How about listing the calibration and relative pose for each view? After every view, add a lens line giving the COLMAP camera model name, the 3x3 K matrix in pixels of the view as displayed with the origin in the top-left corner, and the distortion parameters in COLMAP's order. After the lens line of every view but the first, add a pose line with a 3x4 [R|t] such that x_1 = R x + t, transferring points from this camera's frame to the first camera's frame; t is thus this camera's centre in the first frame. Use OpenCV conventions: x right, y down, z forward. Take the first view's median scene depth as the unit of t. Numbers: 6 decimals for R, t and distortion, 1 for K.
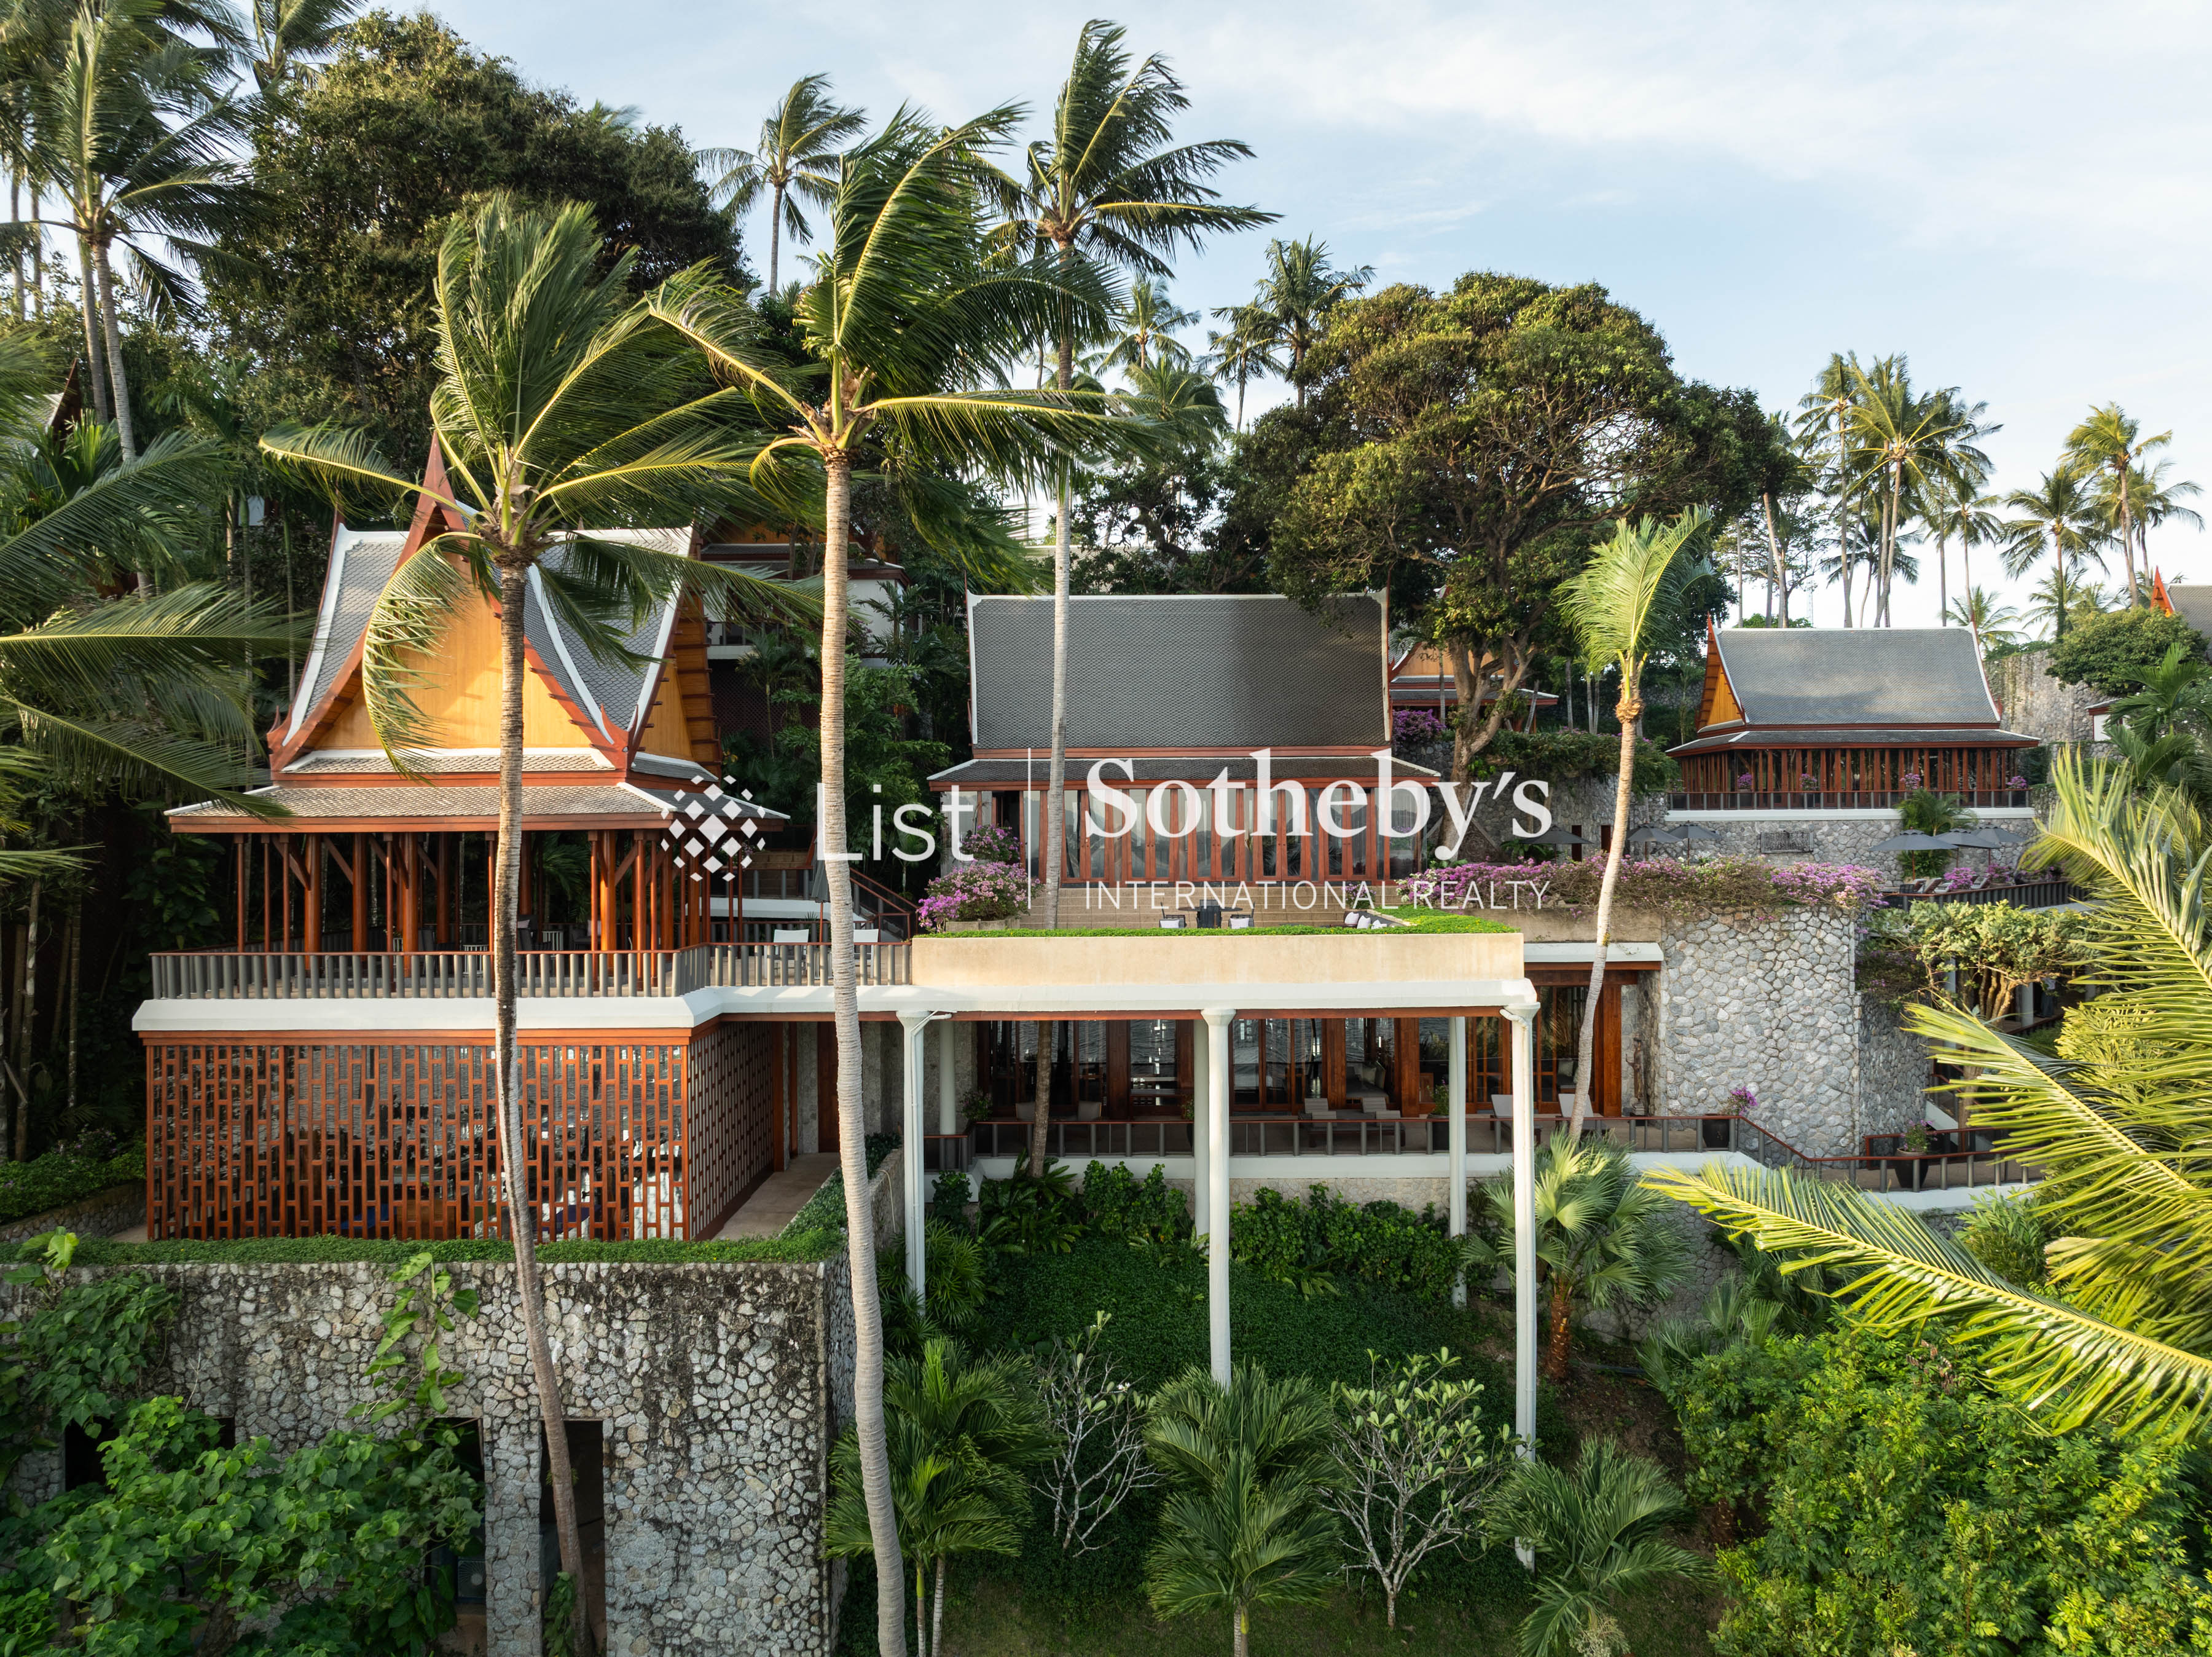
lens RADIAL K [[1535.6, 0, 1106.0], [0, 1535.6, 828.5], [0, 0, 1]] dist [-0.025977, -0.001652]
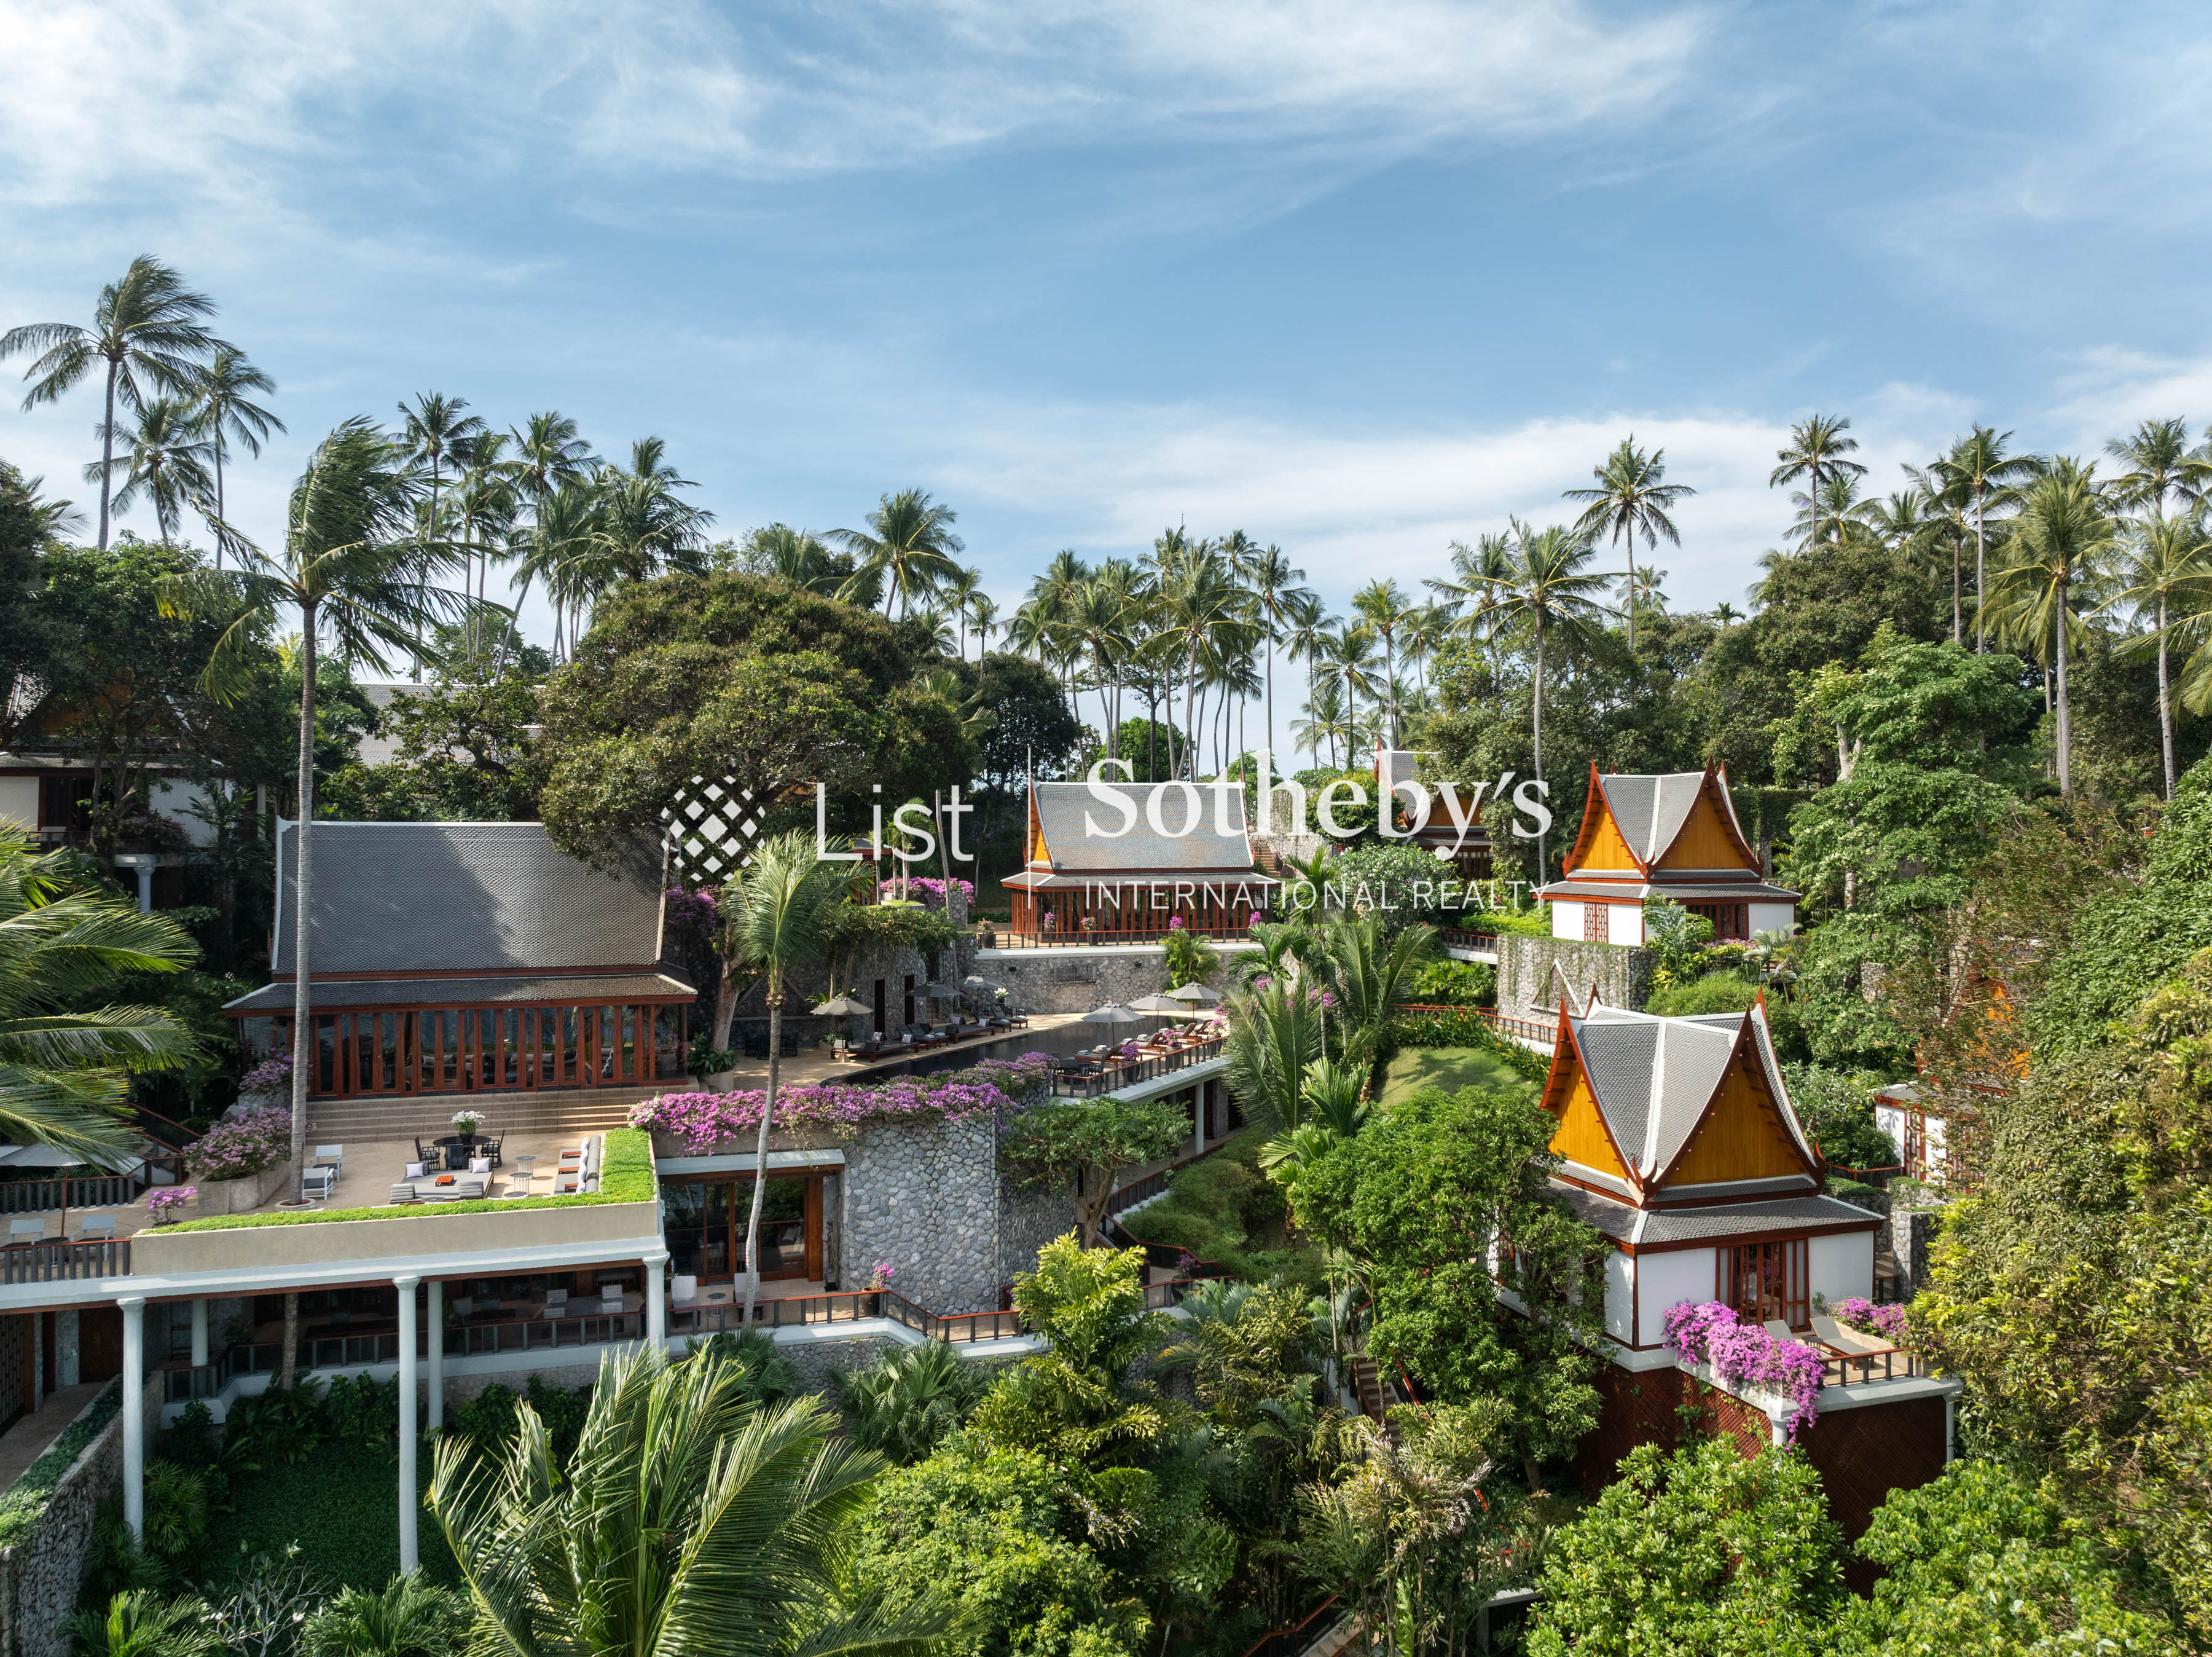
lens RADIAL K [[1538.1, 0, 1106.0], [0, 1538.1, 828.5], [0, 0, 1]] dist [-0.071068, 0.079371]
pose [[0.950871, 0.005830, 0.309534, 0.175200], [-0.005644, 0.999983, -0.001497, -0.189115], [-0.309537, -0.000324, 0.950887, -0.271339]]
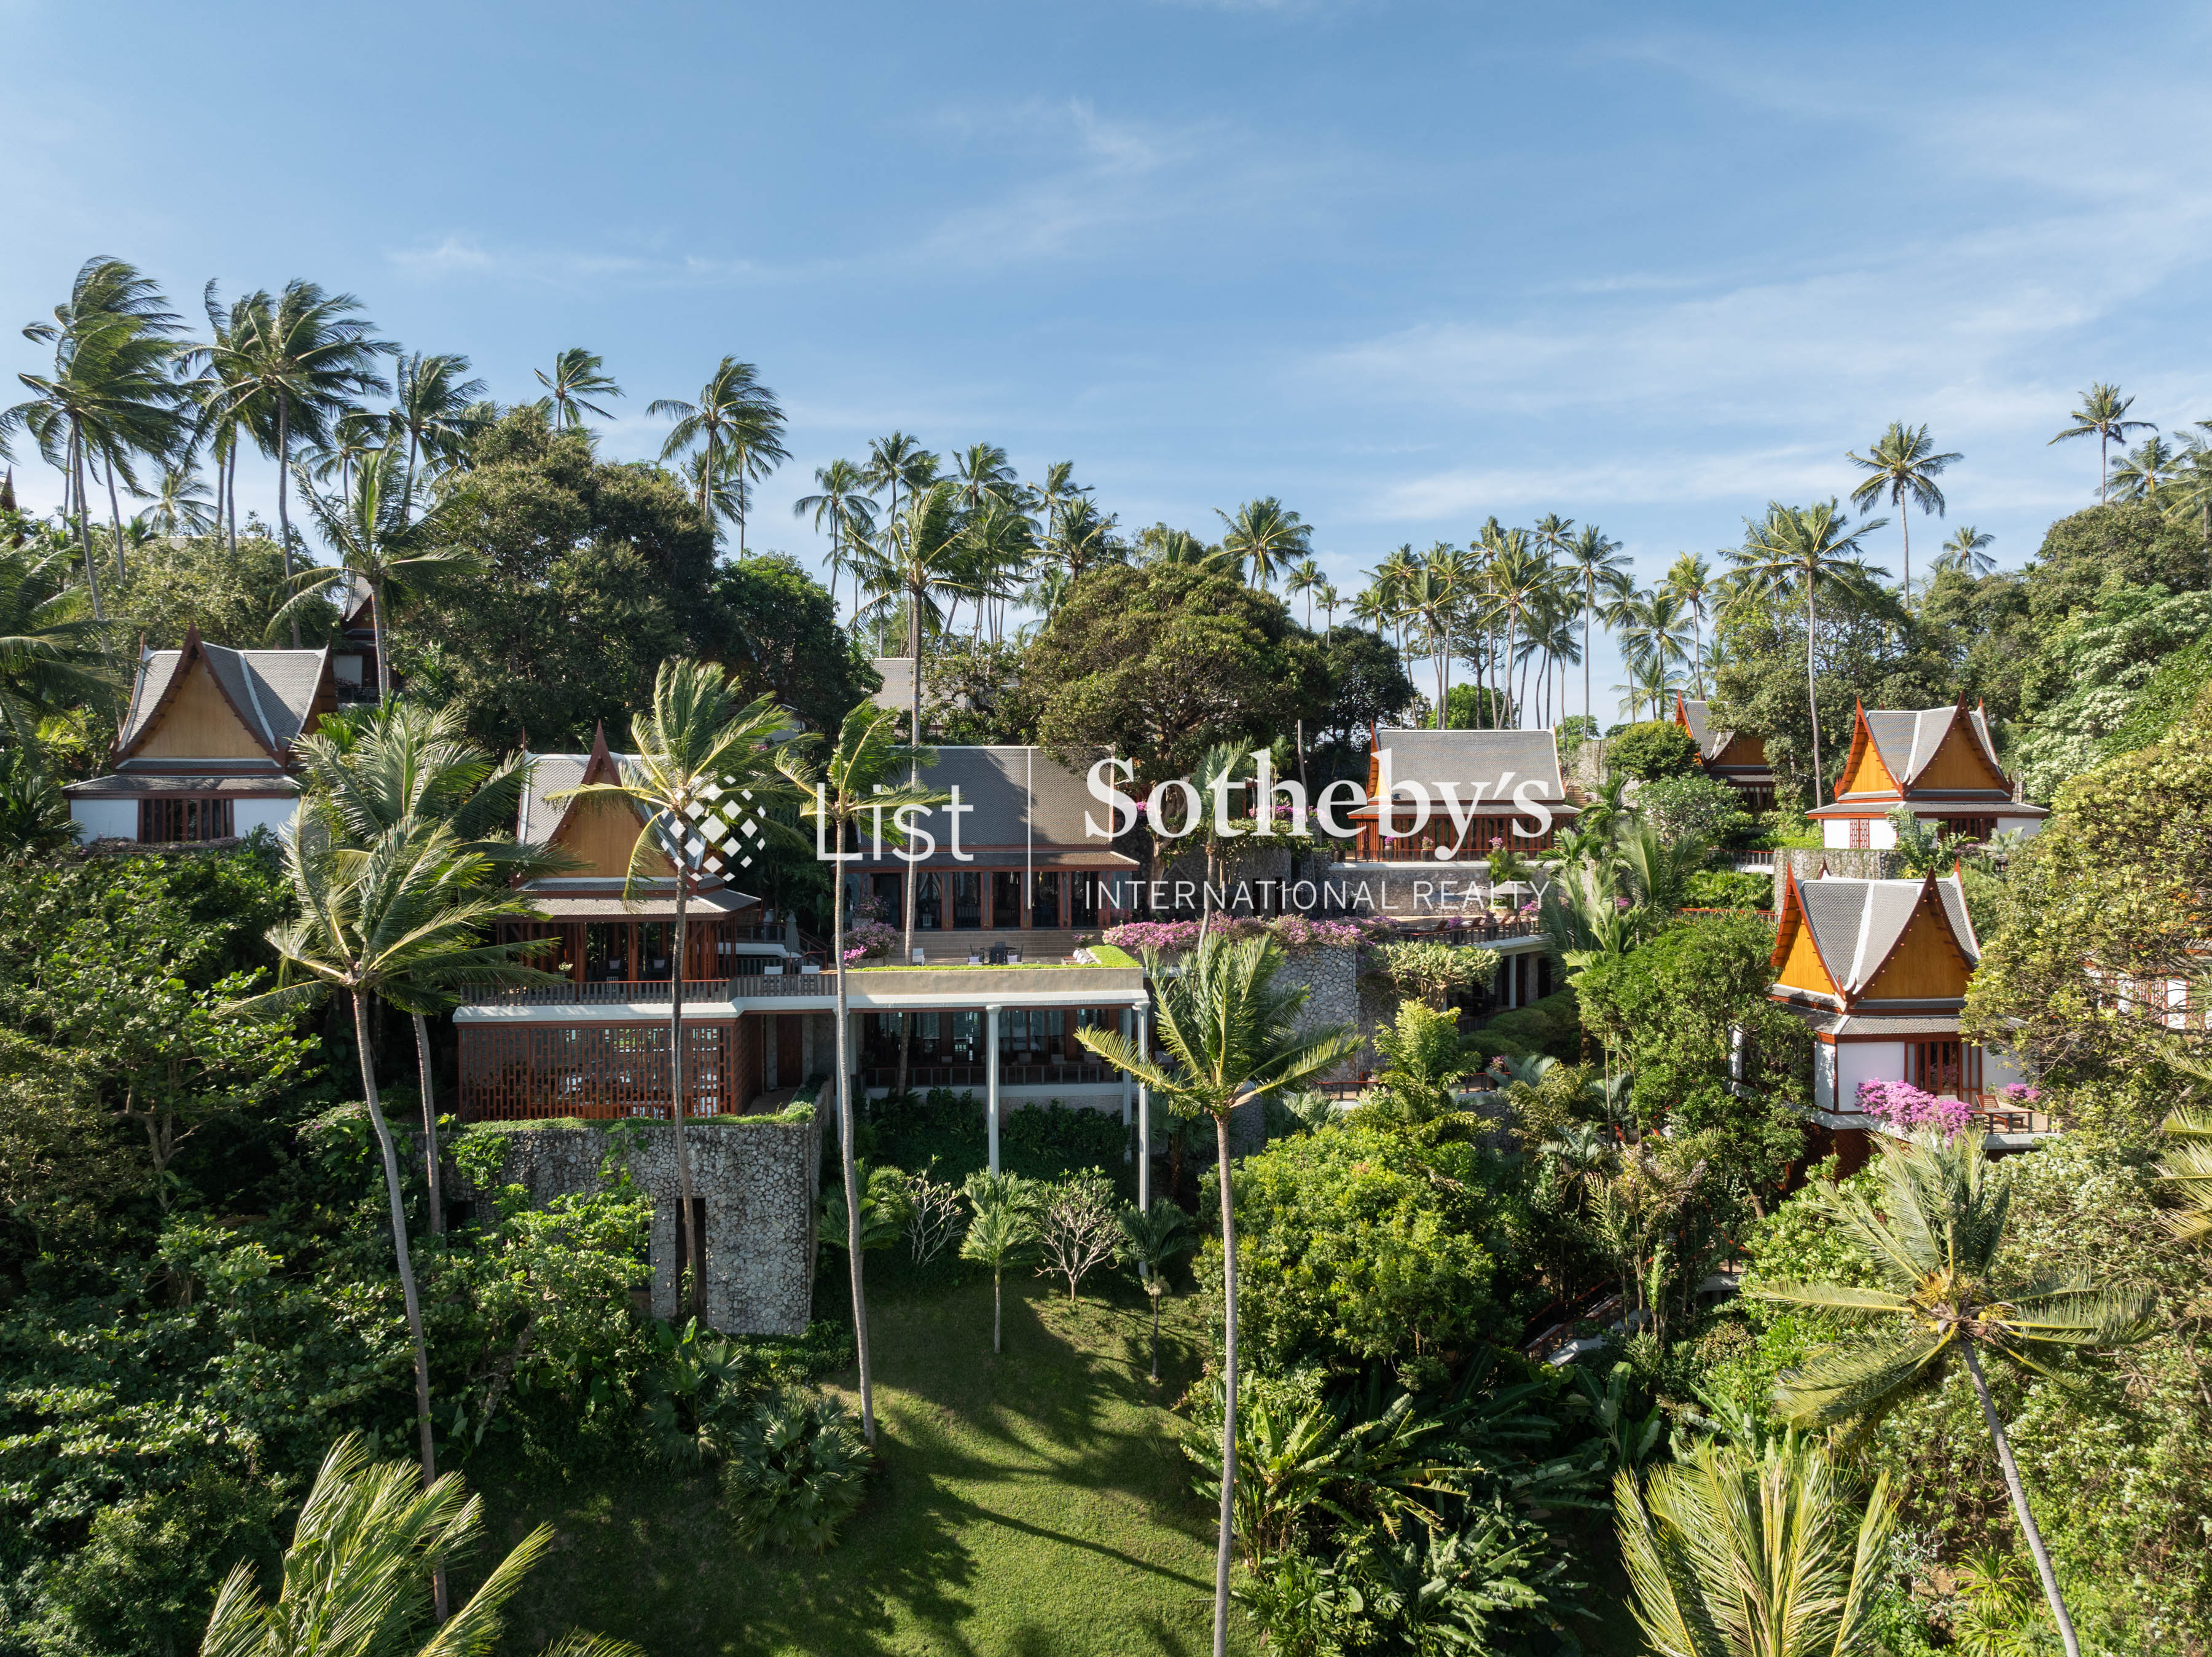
lens RADIAL K [[1535.6, 0, 1106.0], [0, 1535.6, 828.5], [0, 0, 1]] dist [-0.025977, -0.001652]
pose [[0.994723, 0.001566, 0.102587, 0.009935], [-0.002216, 0.999978, 0.006225, -0.098137], [-0.102575, -0.006419, 0.994705, -0.777500]]
